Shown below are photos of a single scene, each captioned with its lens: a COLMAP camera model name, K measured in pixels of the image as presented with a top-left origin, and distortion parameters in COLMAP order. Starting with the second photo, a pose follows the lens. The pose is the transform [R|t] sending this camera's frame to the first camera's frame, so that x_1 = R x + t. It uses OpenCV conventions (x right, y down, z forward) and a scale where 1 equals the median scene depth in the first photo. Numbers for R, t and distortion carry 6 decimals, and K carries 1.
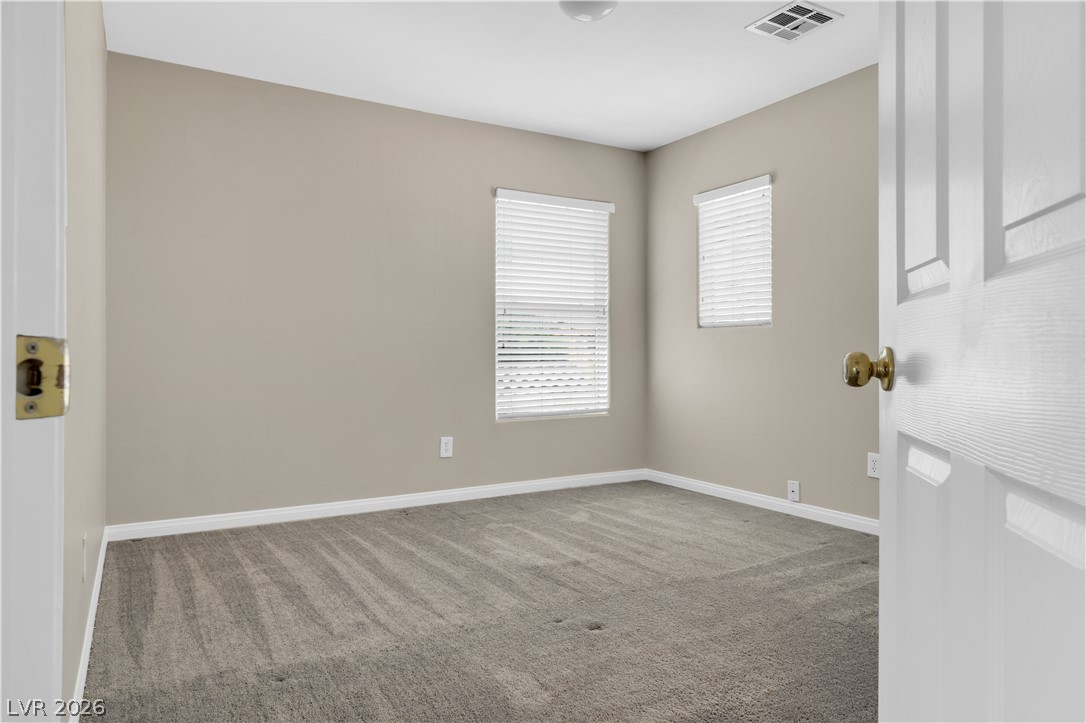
lens RADIAL K [[712.9, 0, 543.0], [0, 712.9, 361.5], [0, 0, 1]] dist [0.001204, 0.001176]
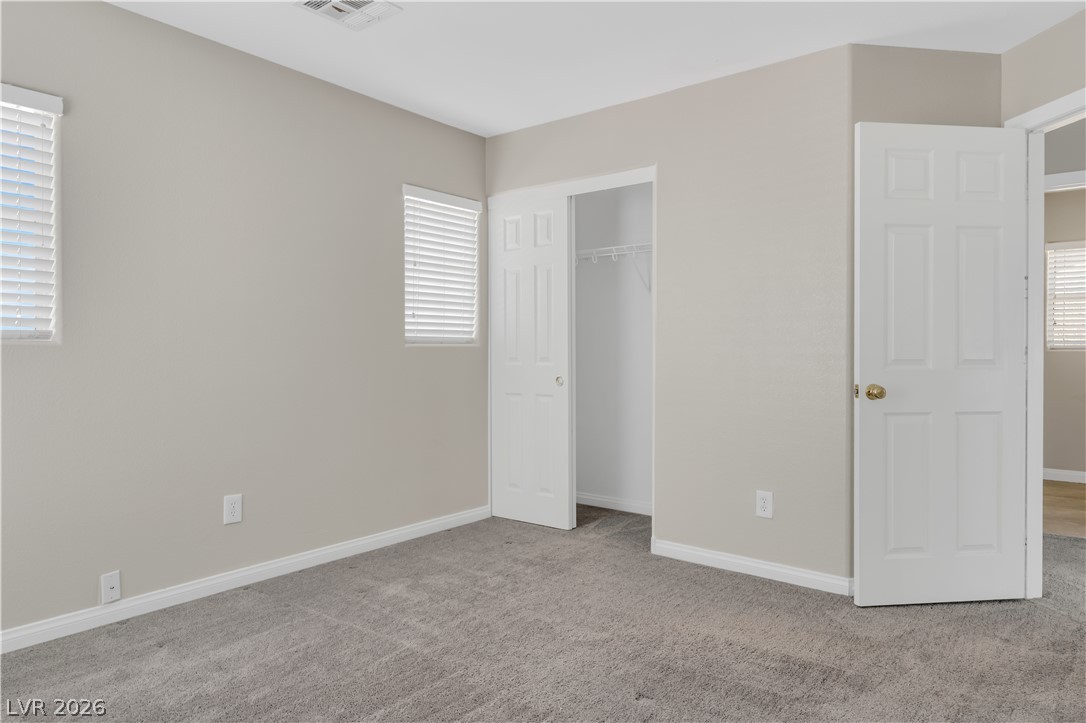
lens RADIAL K [[664.2, 0, 540.3], [0, 664.2, 349.8], [0, 0, 1]] dist [0.001659, 0.000110]
pose [[-0.357111, -0.000907, 0.934061, -0.334362], [0.007905, 0.999961, 0.003993, -0.037104], [-0.934028, 0.008810, -0.357090, 0.727191]]
